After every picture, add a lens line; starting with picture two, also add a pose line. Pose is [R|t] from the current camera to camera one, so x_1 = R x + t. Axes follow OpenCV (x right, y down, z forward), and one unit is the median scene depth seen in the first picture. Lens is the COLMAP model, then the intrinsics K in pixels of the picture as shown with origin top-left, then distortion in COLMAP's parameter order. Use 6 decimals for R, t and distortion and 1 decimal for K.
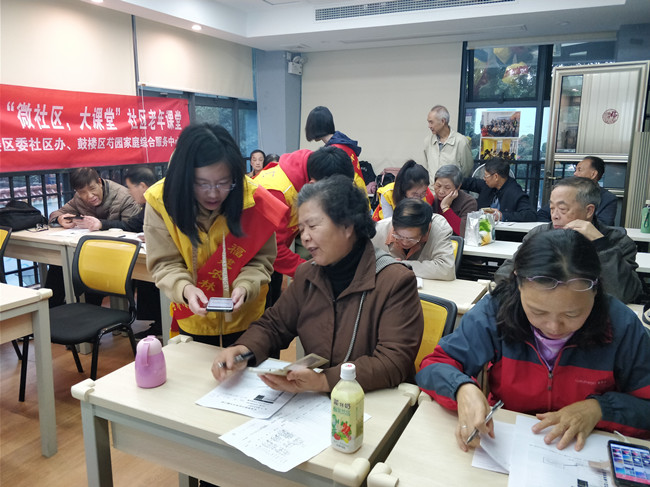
lens RADIAL K [[520.4, 0, 325.2], [0, 520.4, 243.2], [0, 0, 1]] dist [-0.007247, -0.002601]
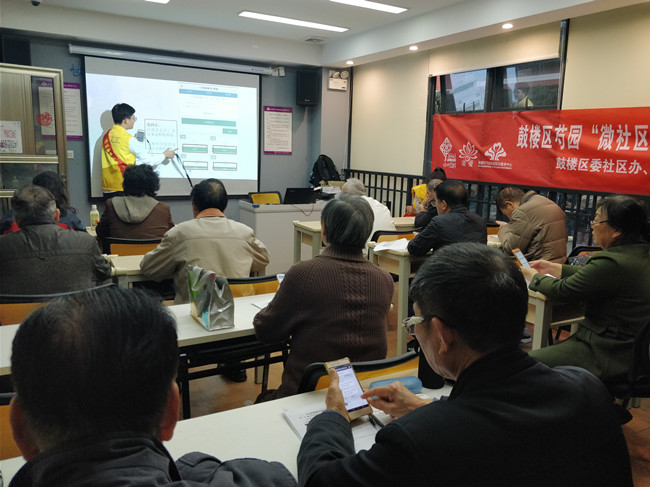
lens RADIAL K [[520.4, 0, 325.7], [0, 520.4, 242.6], [0, 0, 1]] dist [-0.007247, -0.002601]
pose [[-0.562346, 0.122962, -0.817708, 0.559371], [-0.198049, 0.940072, 0.277563, -0.219002], [0.802835, 0.318033, -0.504293, 1.102770]]
